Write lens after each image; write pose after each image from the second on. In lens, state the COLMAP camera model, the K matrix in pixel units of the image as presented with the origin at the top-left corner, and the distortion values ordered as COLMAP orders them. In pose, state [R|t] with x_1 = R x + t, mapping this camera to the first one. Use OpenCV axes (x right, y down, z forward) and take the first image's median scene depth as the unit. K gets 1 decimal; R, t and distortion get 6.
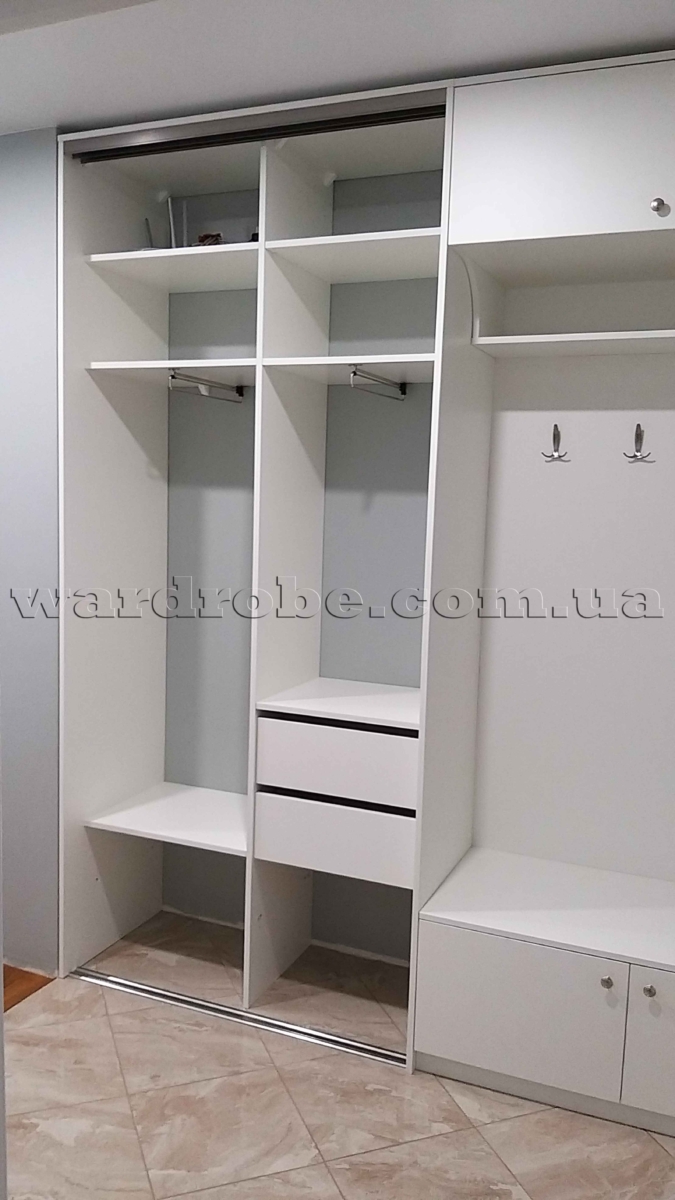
lens RADIAL K [[943.6, 0, 340.5], [0, 943.6, 618.5], [0, 0, 1]] dist [0.049112, -0.115730]
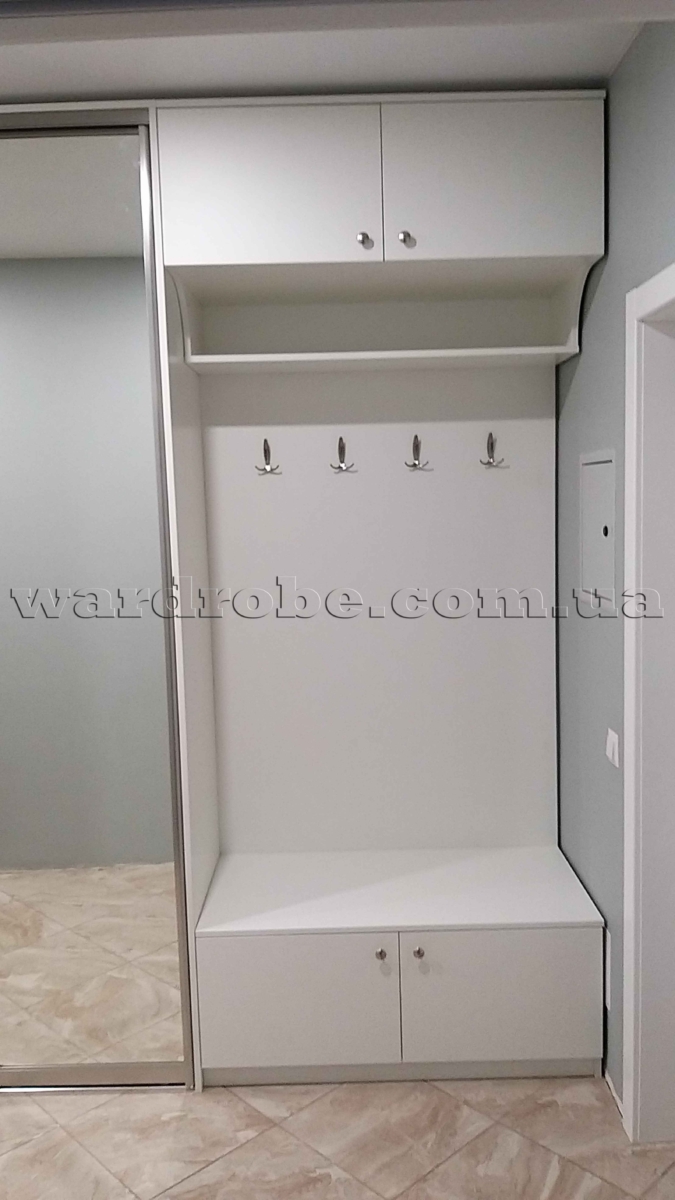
lens RADIAL K [[943.6, 0, 340.5], [0, 943.6, 618.5], [0, 0, 1]] dist [0.049112, -0.115730]
pose [[0.916601, -0.099617, 0.387195, -0.136621], [0.100169, 0.994793, 0.018809, -0.021848], [-0.387052, 0.021544, 0.921806, 0.012338]]
